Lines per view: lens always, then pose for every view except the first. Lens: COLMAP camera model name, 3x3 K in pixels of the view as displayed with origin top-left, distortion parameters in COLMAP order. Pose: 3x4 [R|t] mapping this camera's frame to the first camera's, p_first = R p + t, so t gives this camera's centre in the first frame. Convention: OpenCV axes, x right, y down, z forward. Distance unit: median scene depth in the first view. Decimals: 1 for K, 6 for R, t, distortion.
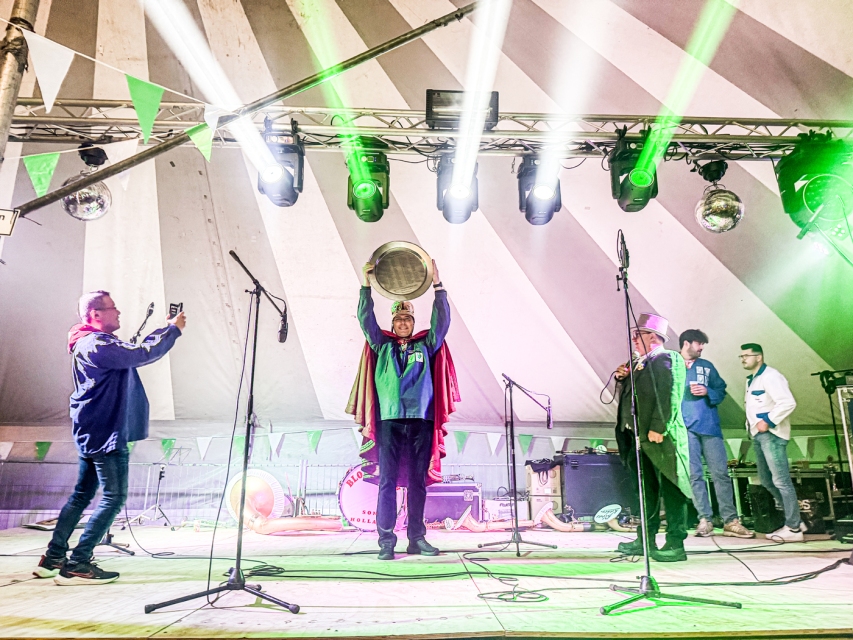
lens RADIAL K [[547.8, 0, 426.6], [0, 547.8, 323.1], [0, 0, 1]] dist [0.028360, -0.043350]
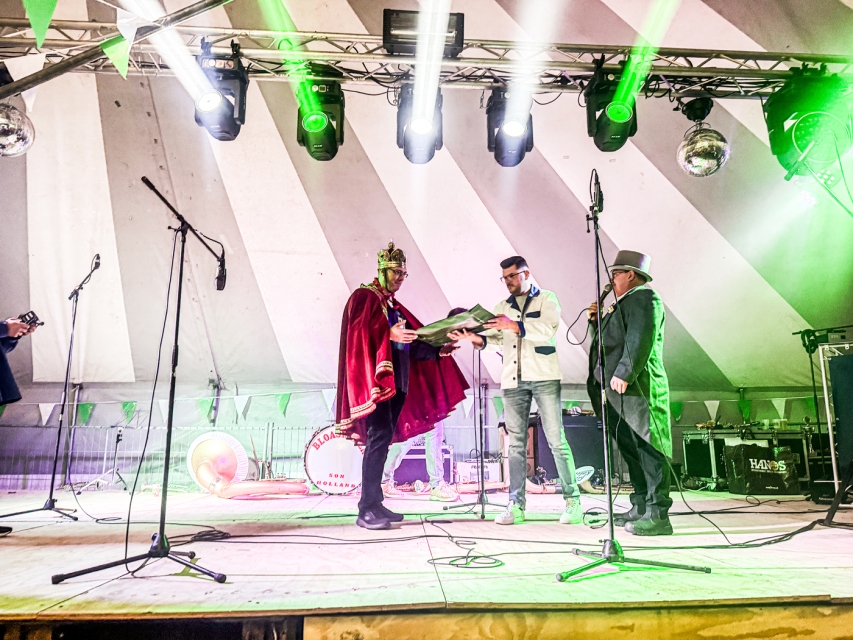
lens RADIAL K [[547.8, 0, 426.6], [0, 547.8, 323.1], [0, 0, 1]] dist [0.028360, -0.043350]
pose [[0.999684, 0.001648, 0.025091, 0.044358], [-0.003116, 0.998277, 0.058589, 0.029205], [-0.024952, -0.058648, 0.997967, 0.070318]]
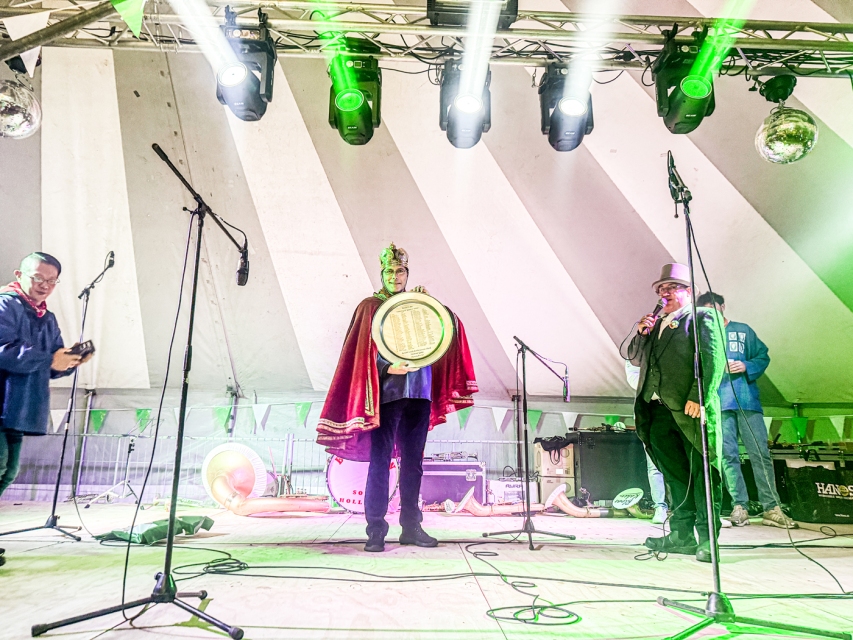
lens RADIAL K [[547.4, 0, 426.5], [0, 547.4, 320.0], [0, 0, 1]] dist [0.025655, -0.033072]
pose [[0.999918, 0.011870, -0.004757, 0.006436], [-0.011693, 0.999302, 0.035492, 0.044586], [0.005175, -0.035433, 0.999359, 0.171336]]
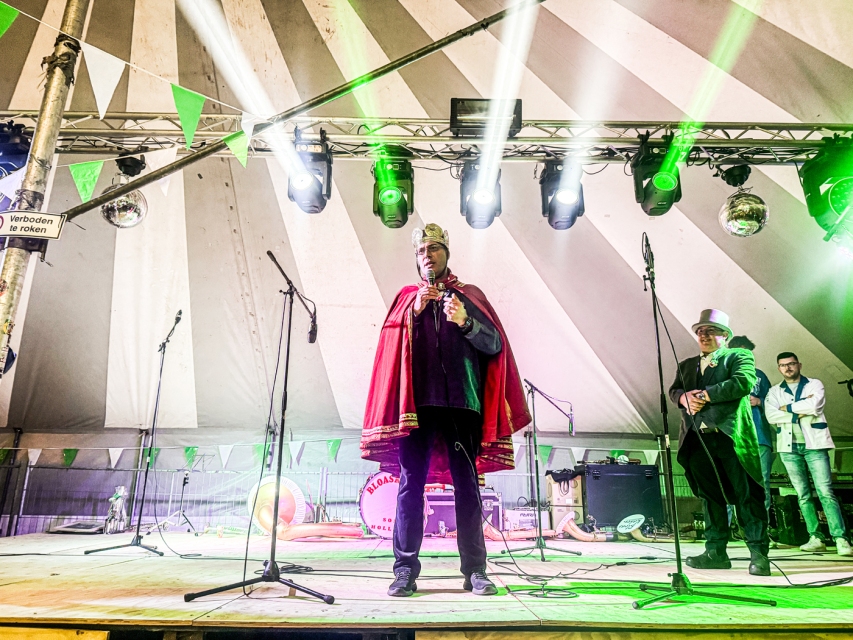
lens RADIAL K [[549.8, 0, 420.6], [0, 549.8, 325.6], [0, 0, 1]] dist [0.028413, -0.045142]
pose [[0.999459, -0.000969, -0.032886, -0.021702], [0.000142, 0.999684, -0.025131, 0.022577], [0.032900, 0.025112, 0.999143, -0.017088]]
